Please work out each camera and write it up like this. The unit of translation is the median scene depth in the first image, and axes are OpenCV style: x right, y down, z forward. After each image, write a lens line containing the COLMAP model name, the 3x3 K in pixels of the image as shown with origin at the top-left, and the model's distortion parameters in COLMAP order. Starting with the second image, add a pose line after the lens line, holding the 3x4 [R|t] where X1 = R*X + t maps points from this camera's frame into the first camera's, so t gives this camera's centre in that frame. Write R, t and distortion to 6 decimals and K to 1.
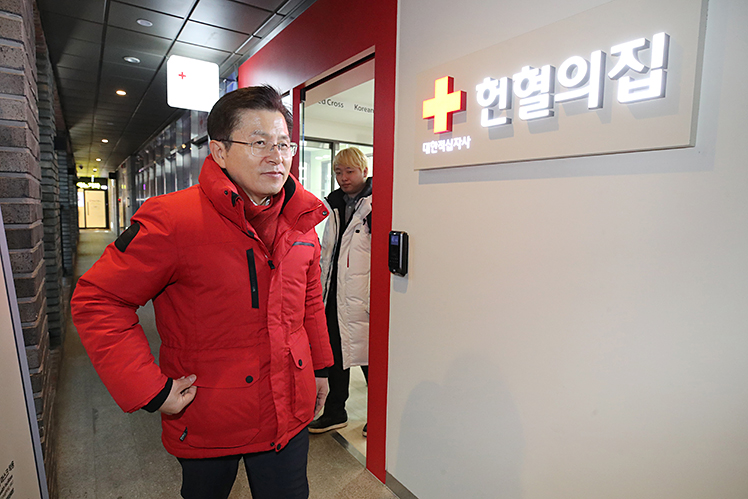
lens RADIAL K [[427.3, 0, 374.0], [0, 427.3, 248.8], [0, 0, 1]] dist [-0.000372, -0.000041]
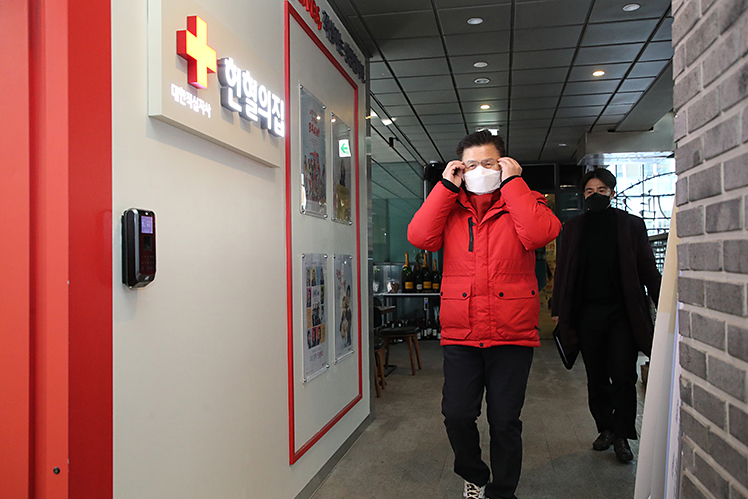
lens RADIAL K [[681.7, 0, 373.8], [0, 681.7, 249.0], [0, 0, 1]] dist [0.003413, 0.001565]
pose [[-0.707689, 0.000351, 0.706524, -0.862446], [0.064927, 0.995801, 0.064539, -0.028631], [-0.703534, 0.091546, -0.704740, 1.513422]]
